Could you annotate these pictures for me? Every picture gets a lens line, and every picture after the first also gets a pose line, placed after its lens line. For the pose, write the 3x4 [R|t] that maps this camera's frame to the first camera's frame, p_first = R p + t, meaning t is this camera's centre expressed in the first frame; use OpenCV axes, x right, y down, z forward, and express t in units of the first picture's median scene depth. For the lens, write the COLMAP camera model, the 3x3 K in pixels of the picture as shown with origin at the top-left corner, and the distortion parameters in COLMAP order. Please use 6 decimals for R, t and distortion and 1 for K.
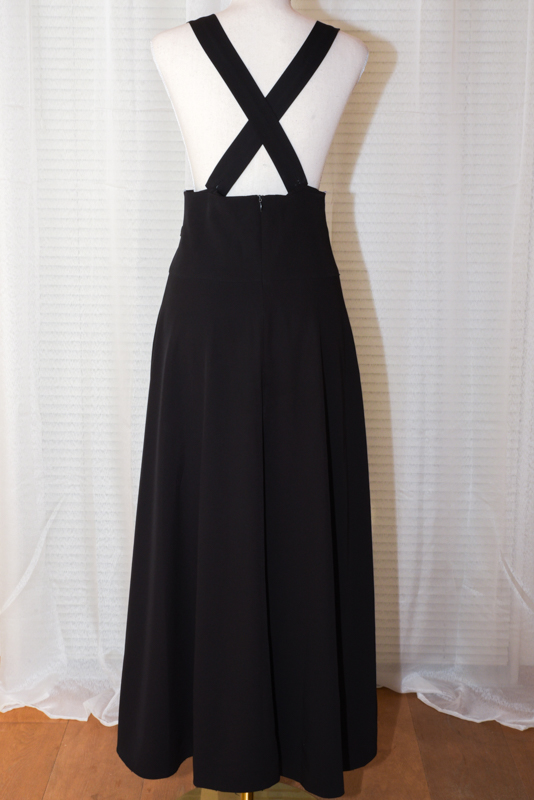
lens RADIAL K [[1318.4, 0, 262.2], [0, 1318.4, 399.1], [0, 0, 1]] dist [0.012294, 0.202038]
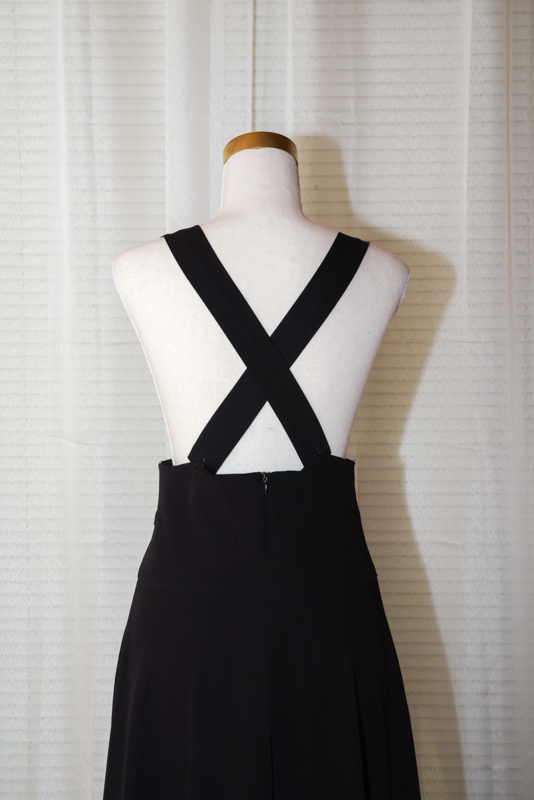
lens RADIAL K [[1386.8, 0, 267.0], [0, 1386.8, 400.0], [0, 0, 1]] dist [-0.021792, 1.223789]
pose [[0.999895, -0.014189, 0.003081, -0.001967], [0.014488, 0.988987, -0.147288, -0.079654], [-0.000957, 0.147317, 0.989089, 0.247789]]
